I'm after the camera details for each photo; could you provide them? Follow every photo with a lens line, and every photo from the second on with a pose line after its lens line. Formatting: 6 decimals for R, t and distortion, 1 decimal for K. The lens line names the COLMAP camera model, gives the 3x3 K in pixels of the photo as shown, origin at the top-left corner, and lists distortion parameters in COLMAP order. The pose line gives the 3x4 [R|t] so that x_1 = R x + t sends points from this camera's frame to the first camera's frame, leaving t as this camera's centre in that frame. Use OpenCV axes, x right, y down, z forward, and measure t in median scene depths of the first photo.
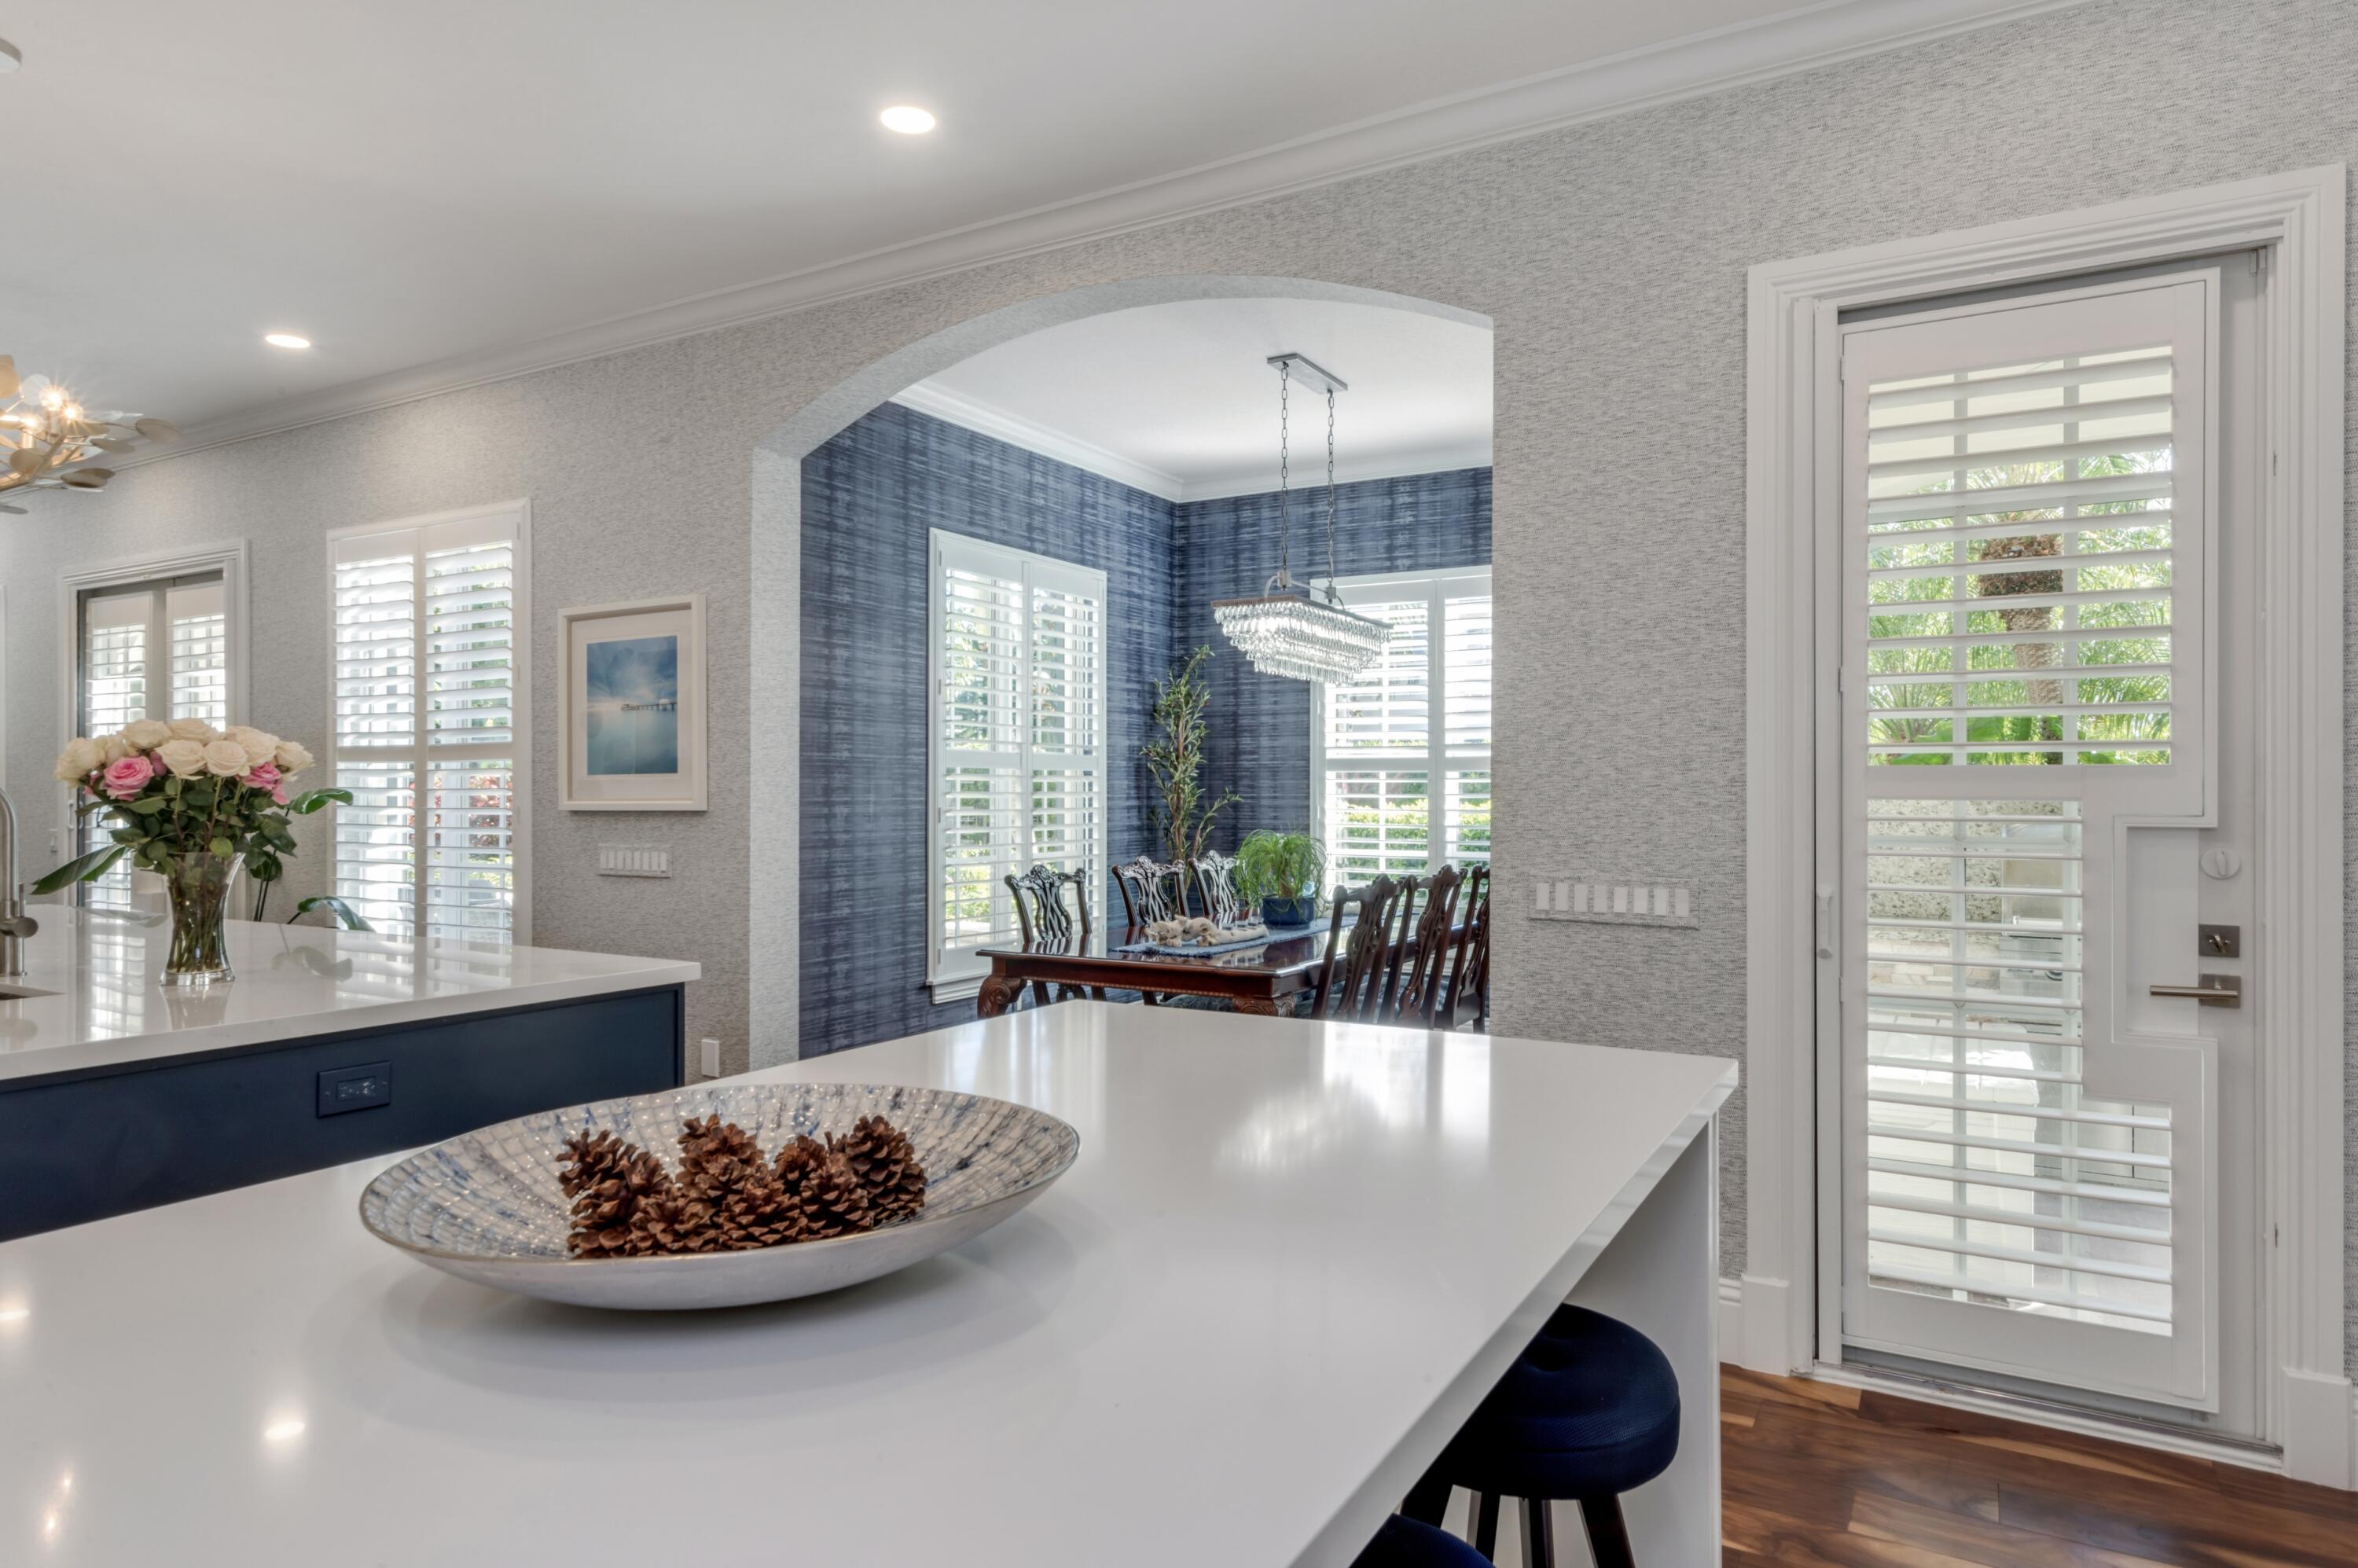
lens RADIAL K [[1417.2, 0, 1174.9], [0, 1417.2, 786.3], [0, 0, 1]] dist [-0.009629, 0.007628]
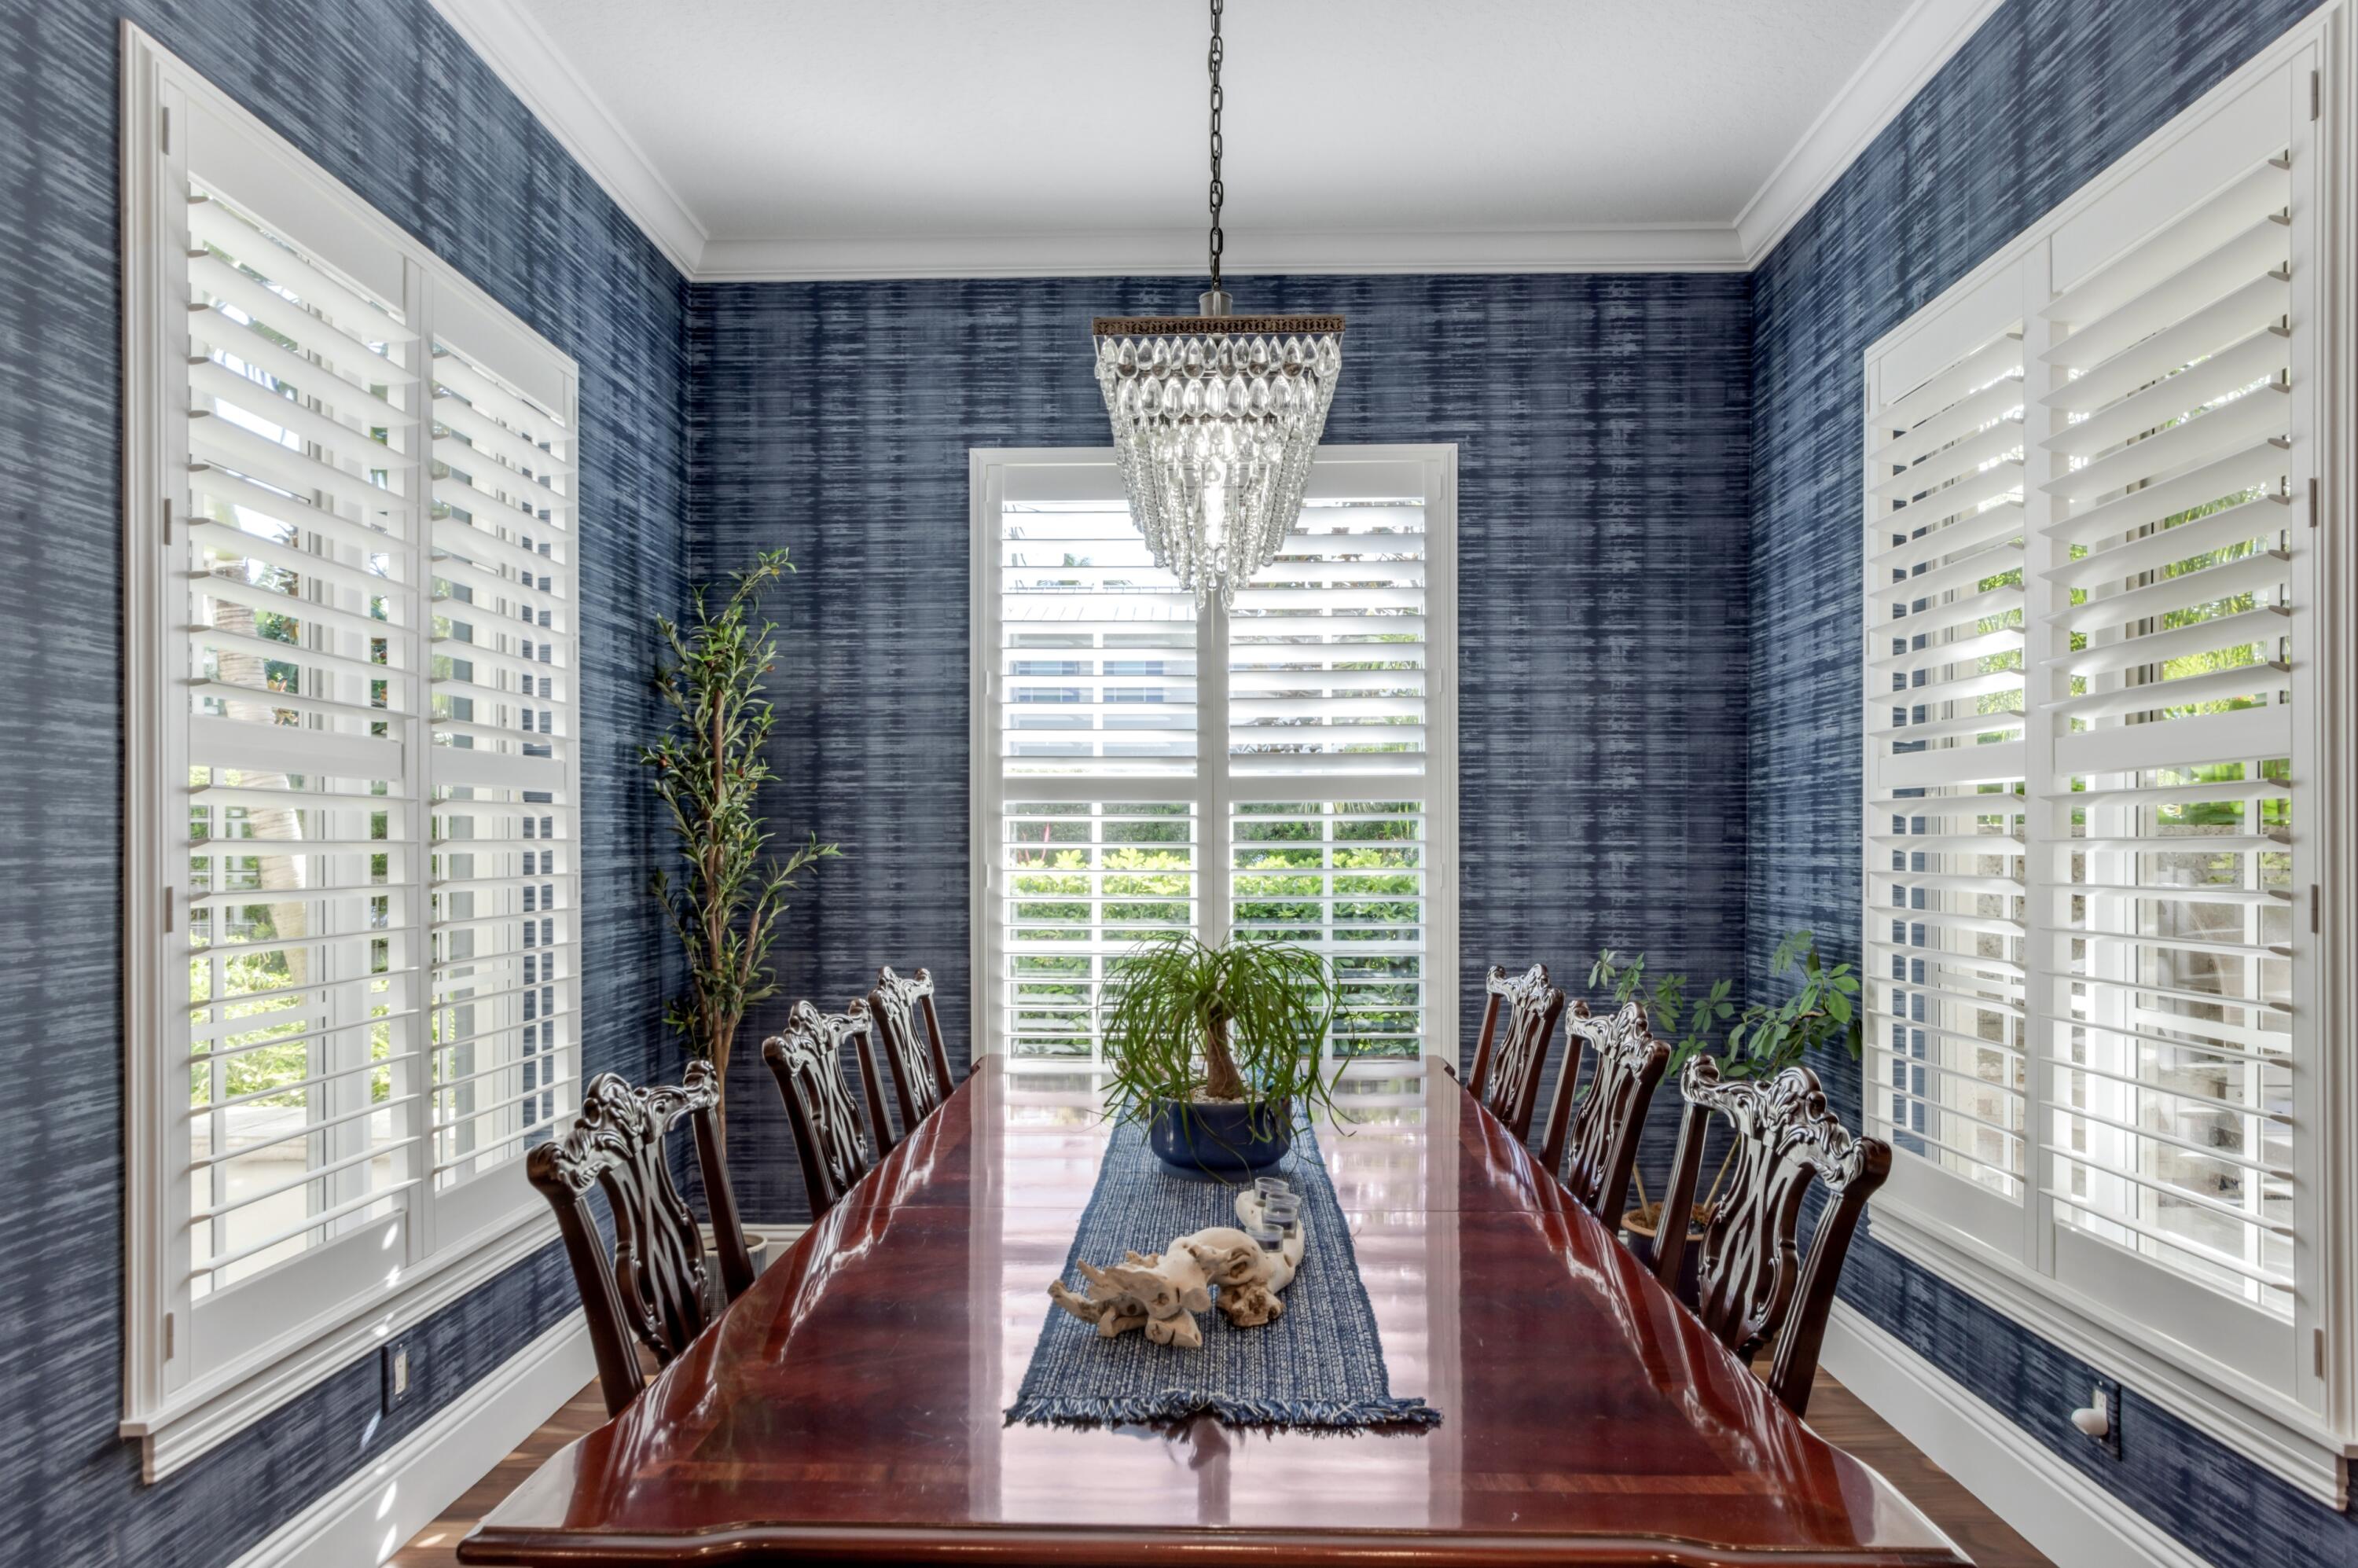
lens RADIAL K [[1417.2, 0, 1184.8], [0, 1417.2, 844.8], [0, 0, 1]] dist [-0.009629, 0.007628]
pose [[0.876845, -0.004531, 0.480751, -0.094279], [0.001247, 0.999974, 0.007151, 0.002636], [-0.480771, -0.005671, 0.876828, 0.484093]]
